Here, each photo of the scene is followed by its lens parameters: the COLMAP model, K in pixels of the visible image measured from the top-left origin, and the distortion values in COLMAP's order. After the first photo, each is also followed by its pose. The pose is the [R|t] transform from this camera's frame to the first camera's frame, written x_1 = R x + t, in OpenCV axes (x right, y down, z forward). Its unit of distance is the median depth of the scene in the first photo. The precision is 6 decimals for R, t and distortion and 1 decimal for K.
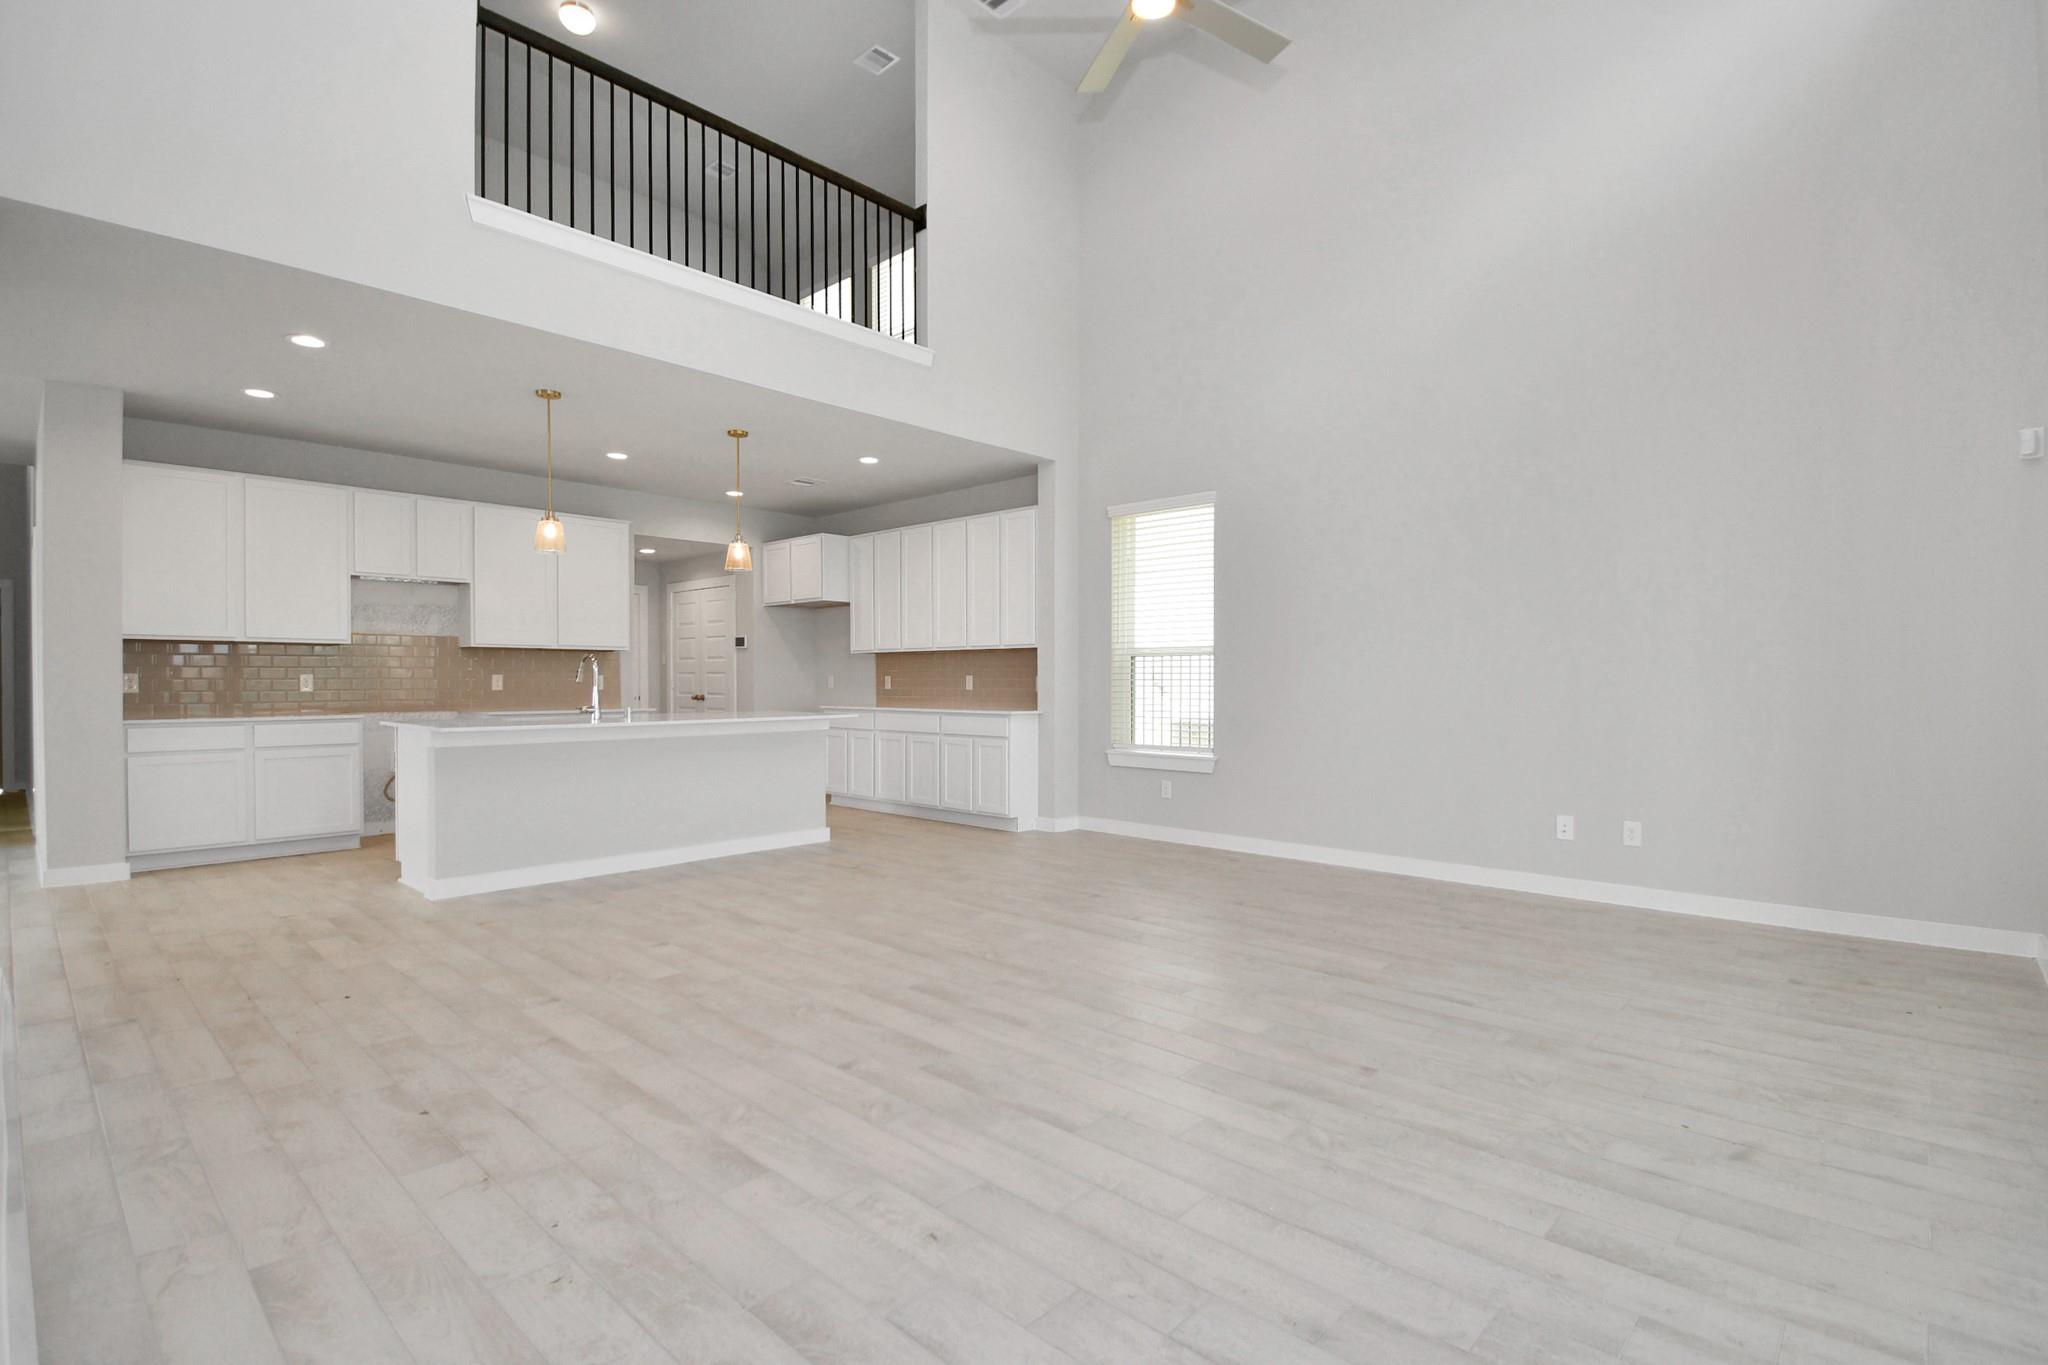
lens RADIAL K [[923.3, 0, 913.4], [0, 923.3, 695.1], [0, 0, 1]] dist [0.000667, -0.000114]
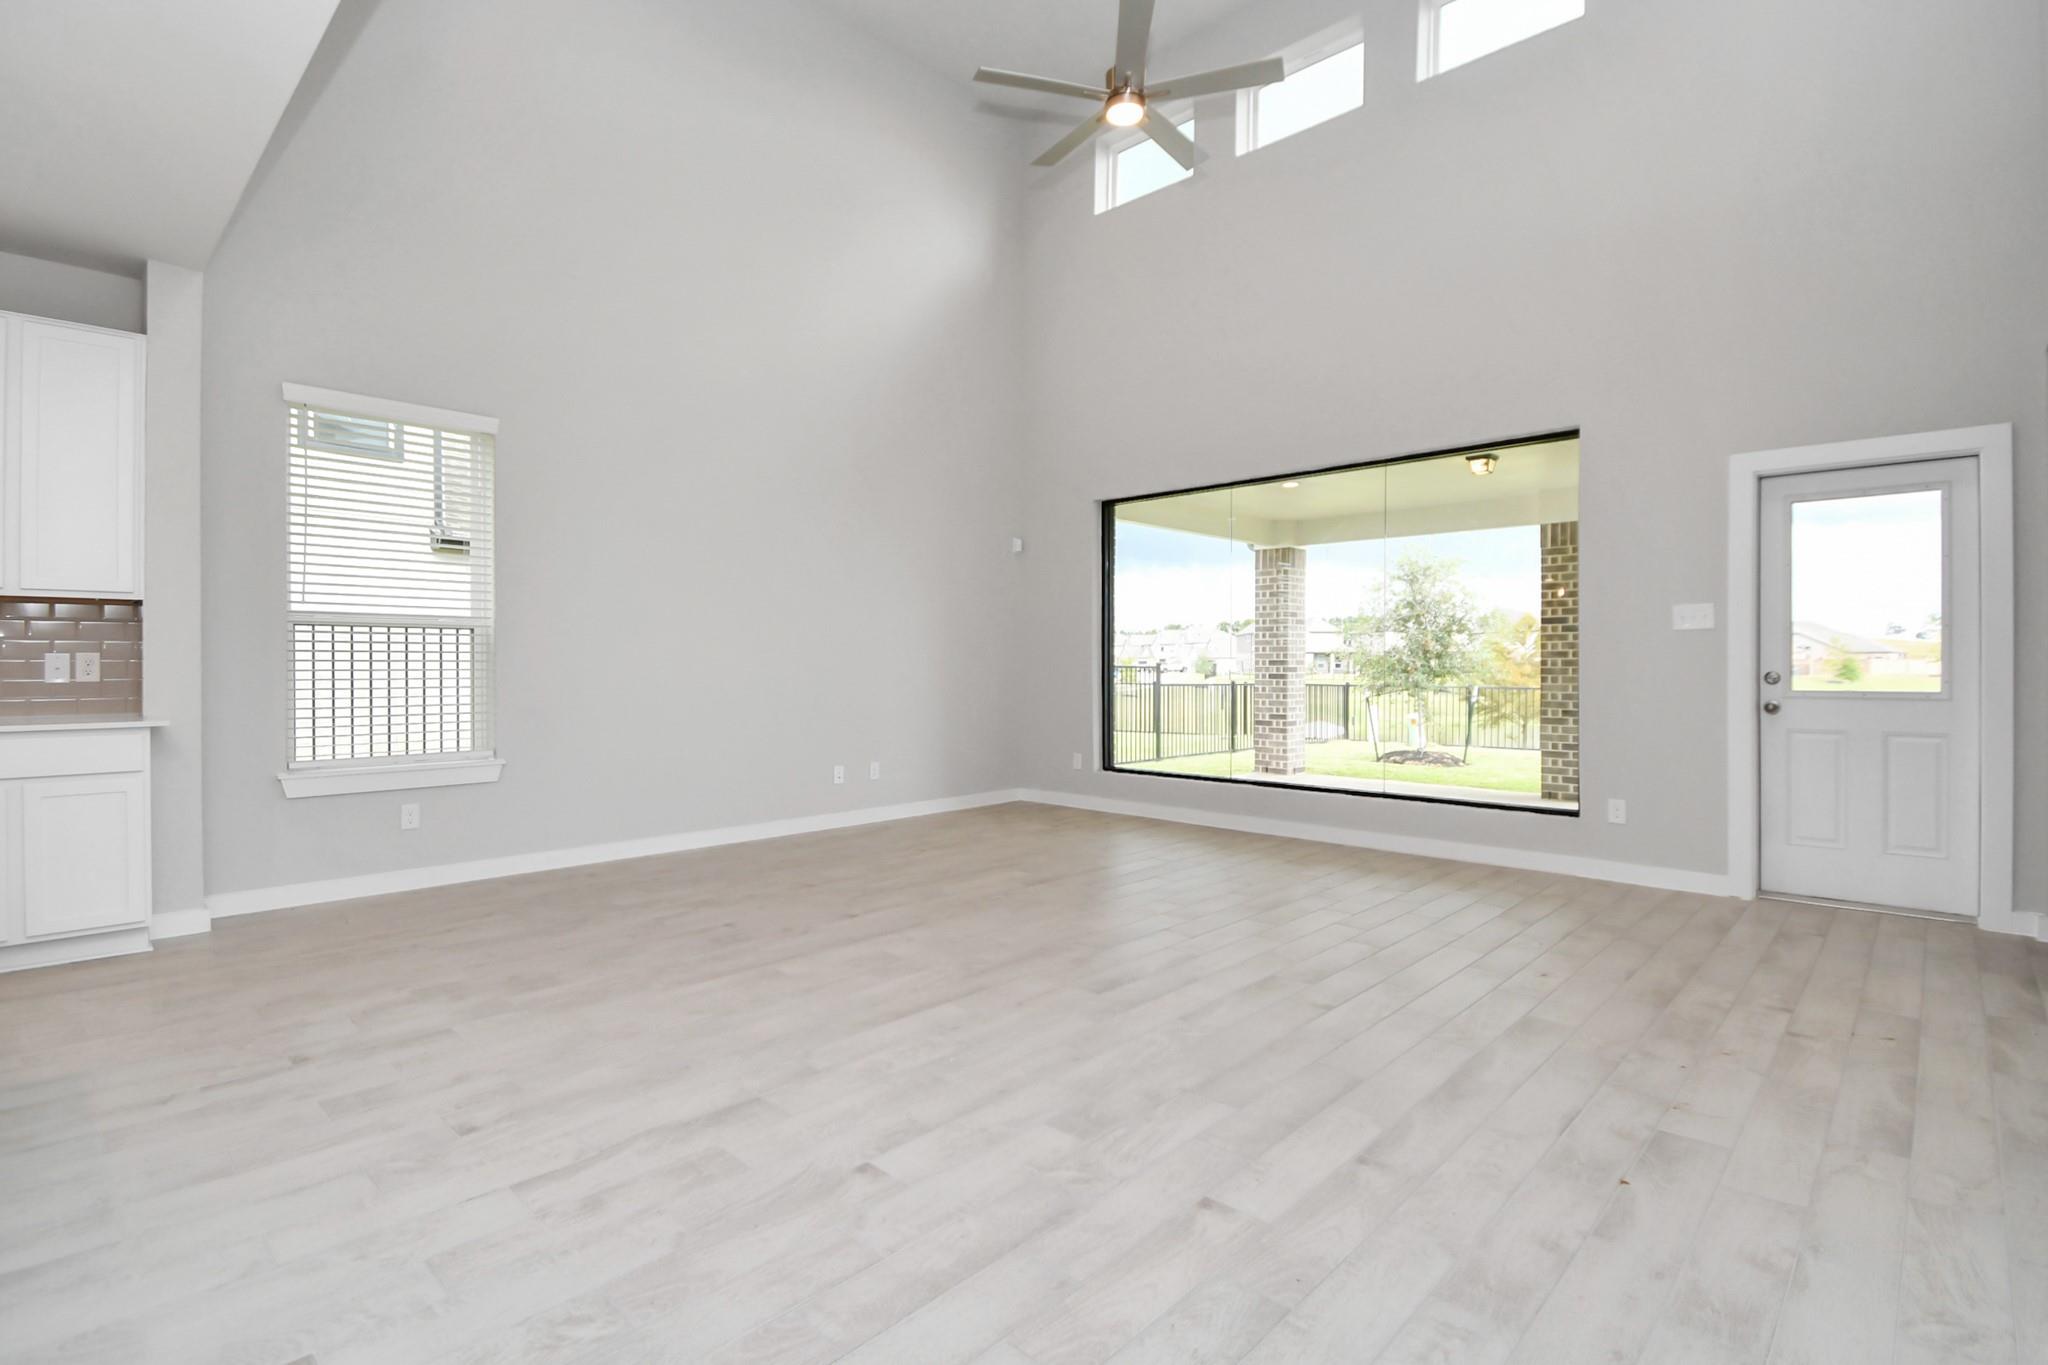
lens RADIAL K [[989.1, 0, 1019.9], [0, 989.1, 672.3], [0, 0, 1]] dist [-0.000102, -0.007224]
pose [[-0.035736, -0.008614, 0.999324, -0.464327], [0.017258, 0.999808, 0.009235, -0.006631], [-0.999212, 0.017576, -0.035580, 0.523198]]
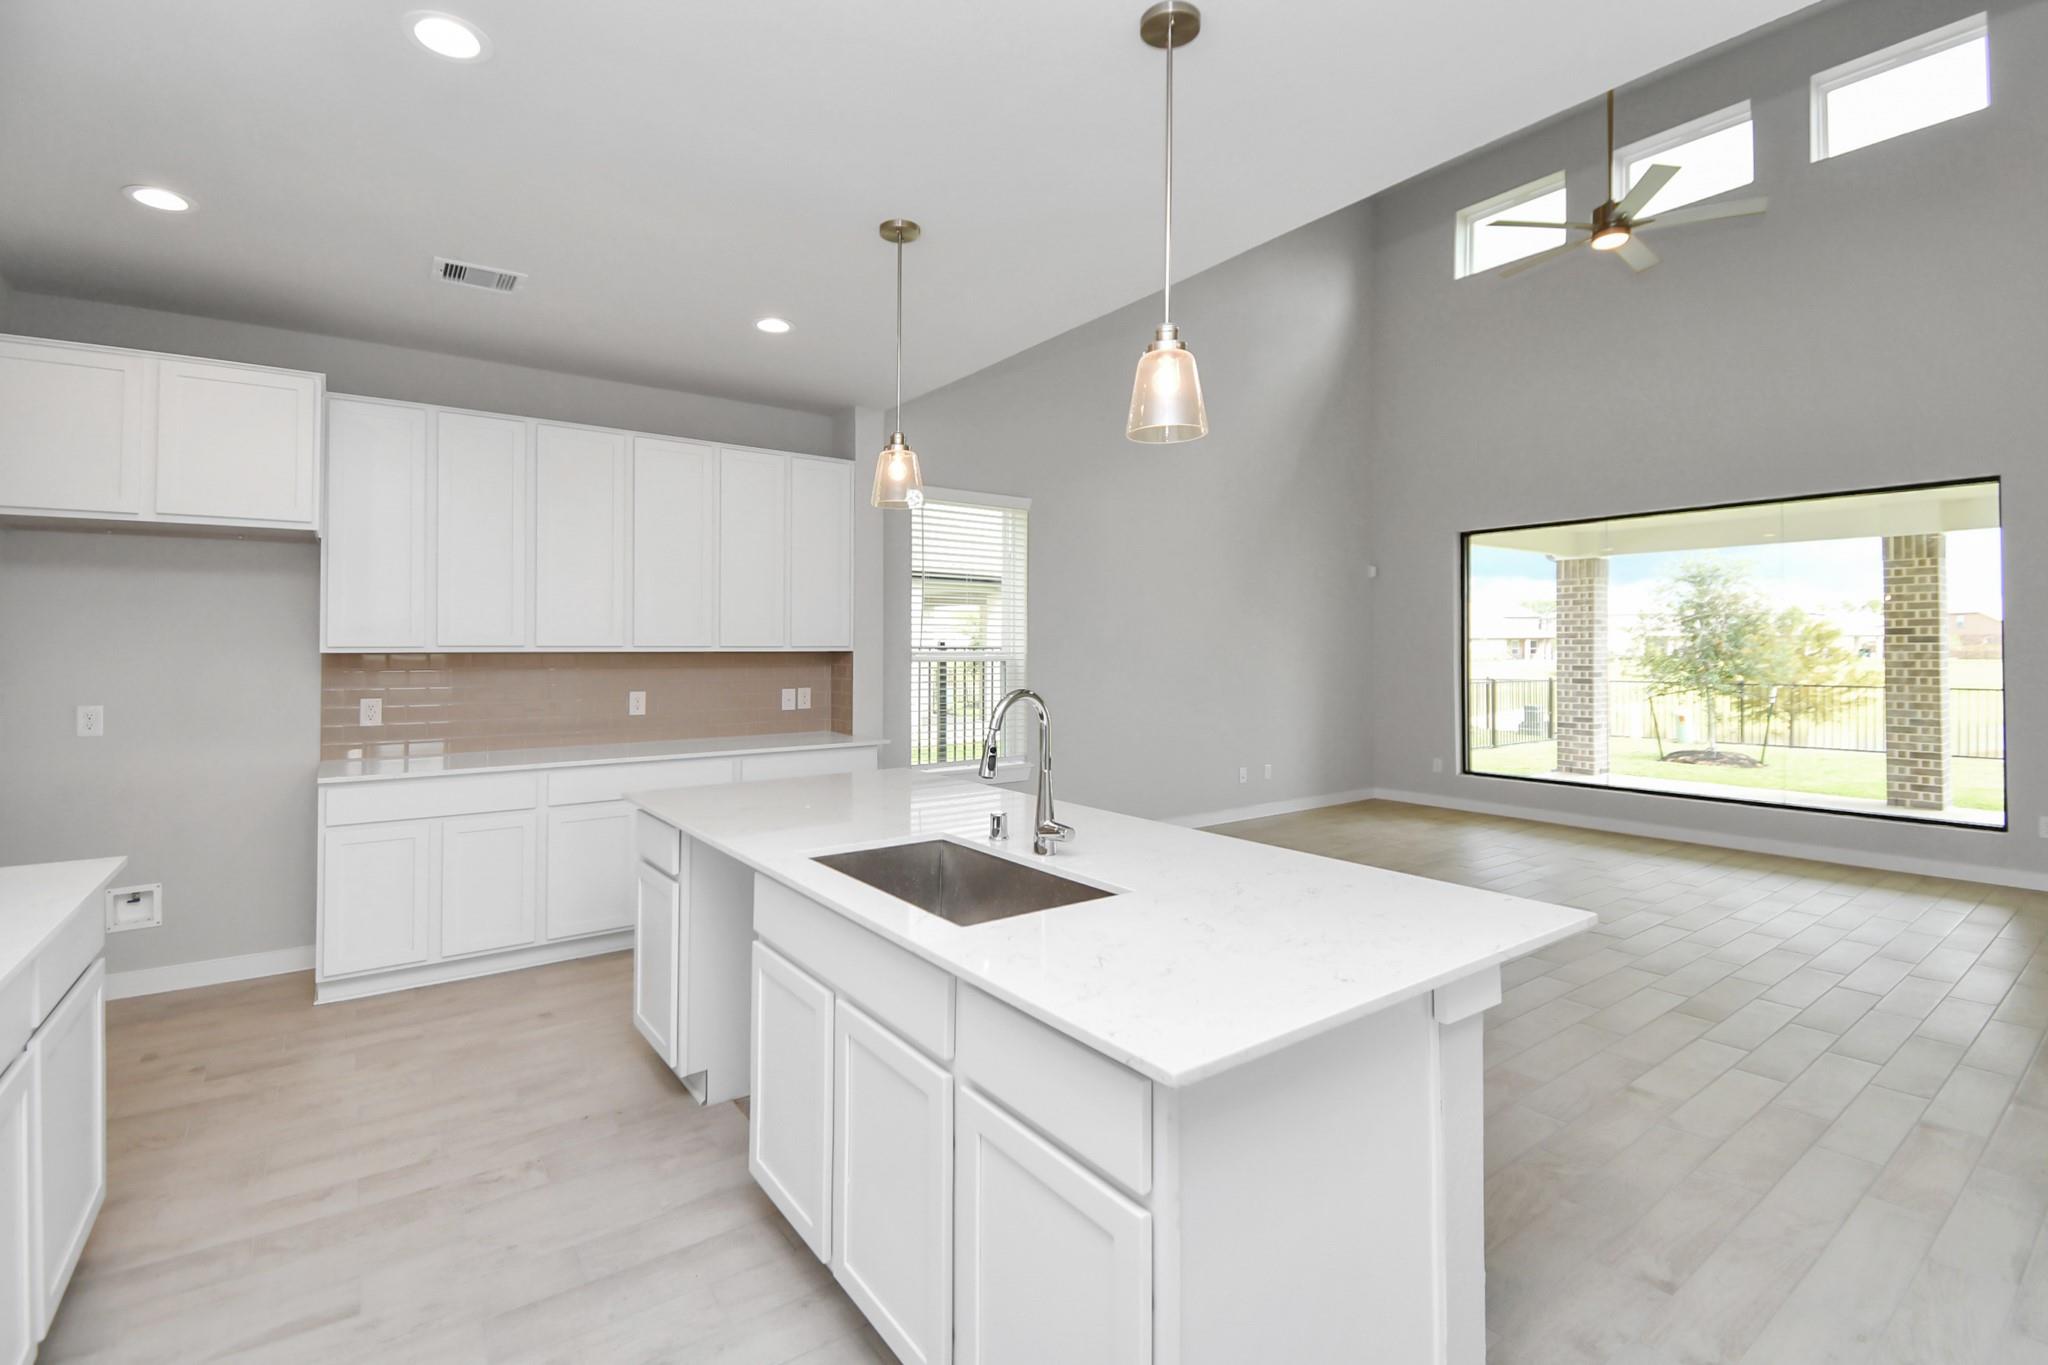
lens RADIAL K [[941.7, 0, 1028.4], [0, 941.7, 642.7], [0, 0, 1]] dist [0.000720, -0.018529]
pose [[0.145032, 0.008302, 0.989392, -0.602990], [0.021125, 0.999711, -0.011485, -0.047802], [-0.989201, 0.022567, 0.144814, 0.764994]]
